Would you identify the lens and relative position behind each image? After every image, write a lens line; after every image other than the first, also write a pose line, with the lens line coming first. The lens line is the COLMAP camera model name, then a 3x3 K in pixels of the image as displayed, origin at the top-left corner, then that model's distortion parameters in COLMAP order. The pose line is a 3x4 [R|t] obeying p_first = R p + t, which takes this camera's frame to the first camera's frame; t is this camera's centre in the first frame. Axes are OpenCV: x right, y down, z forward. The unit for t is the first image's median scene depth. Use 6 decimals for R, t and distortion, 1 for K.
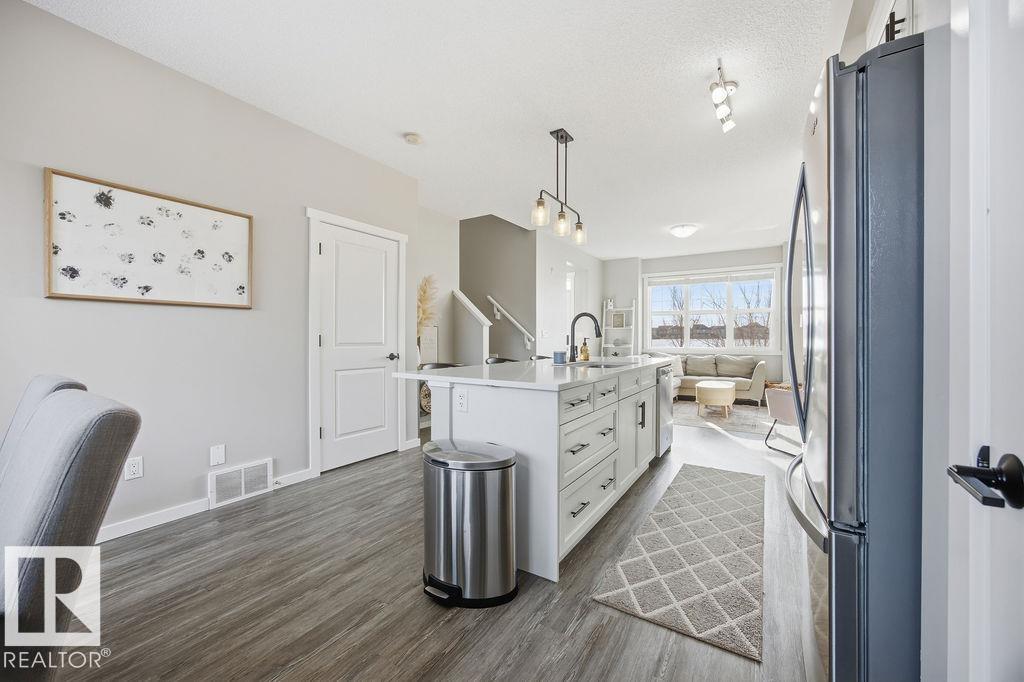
lens RADIAL K [[397.2, 0, 516.9], [0, 397.2, 341.6], [0, 0, 1]] dist [-0.019141, 0.005307]
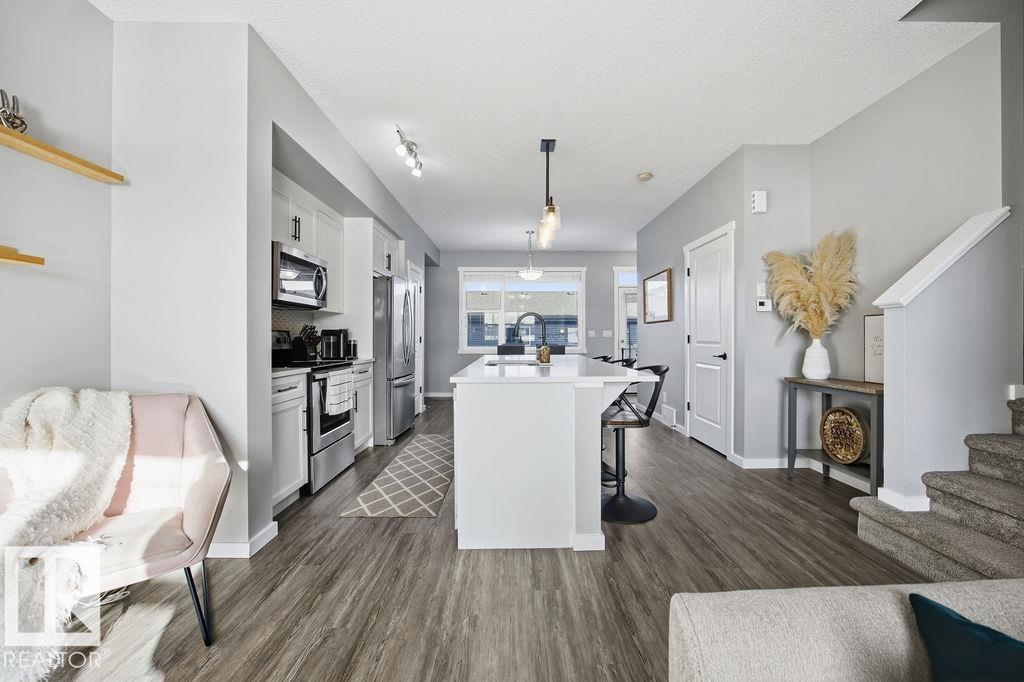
lens RADIAL K [[397.2, 0, 522.2], [0, 397.2, 338.3], [0, 0, 1]] dist [-0.019141, 0.005307]
pose [[-0.833385, 0.001800, -0.552690, 0.885792], [-0.003167, 0.999963, 0.008031, -0.016148], [0.552683, 0.008443, -0.833349, 2.161916]]
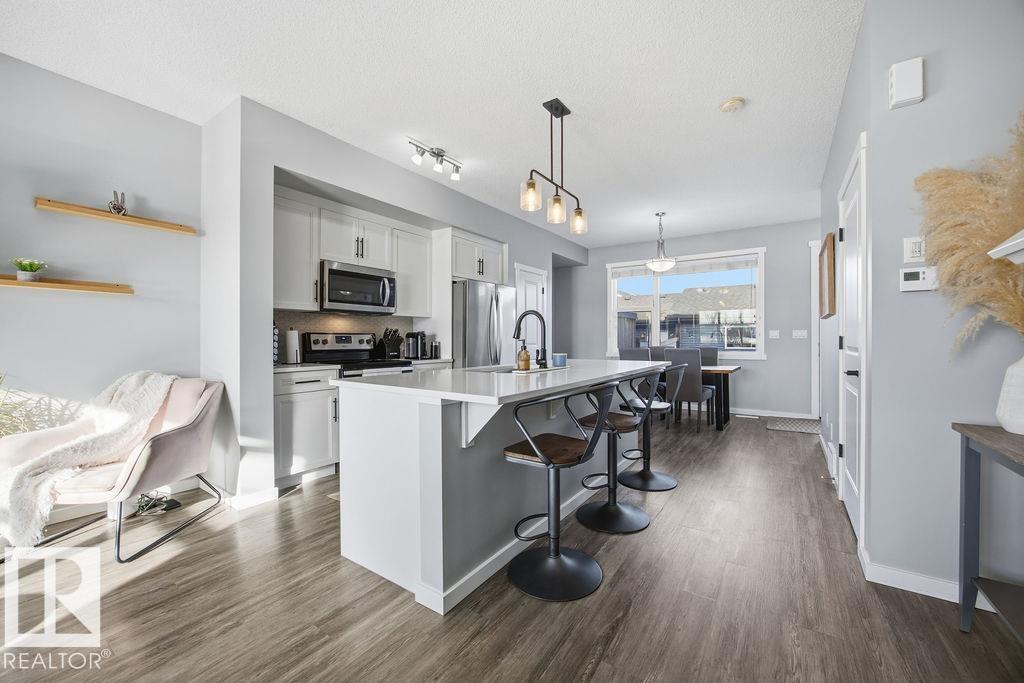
lens RADIAL K [[397.2, 0, 521.1], [0, 397.2, 341.0], [0, 0, 1]] dist [-0.019141, 0.005307]
pose [[-0.999734, -0.001084, 0.023027, 0.203311], [-0.000801, 0.999924, 0.012287, -0.018806], [-0.023038, 0.012265, -0.999659, 2.197296]]
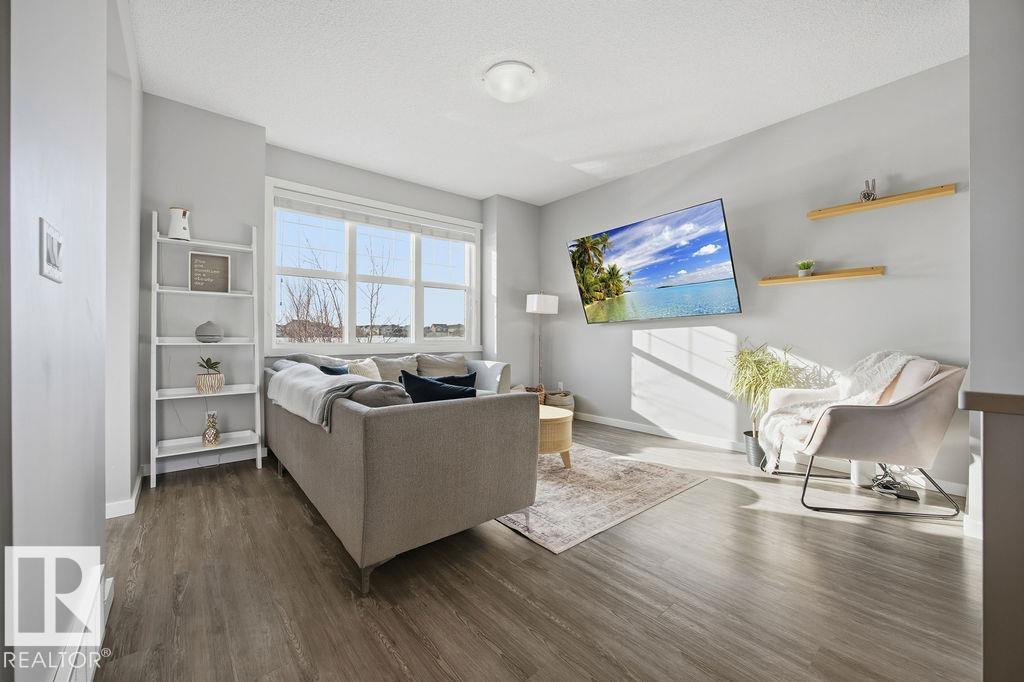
lens RADIAL K [[397.2, 0, 516.2], [0, 397.2, 341.8], [0, 0, 1]] dist [-0.019141, 0.005307]
pose [[0.294106, -0.012242, 0.955694, -0.030575], [0.009369, 0.999907, 0.009925, 0.029627], [-0.955727, 0.006035, 0.294193, 1.845771]]
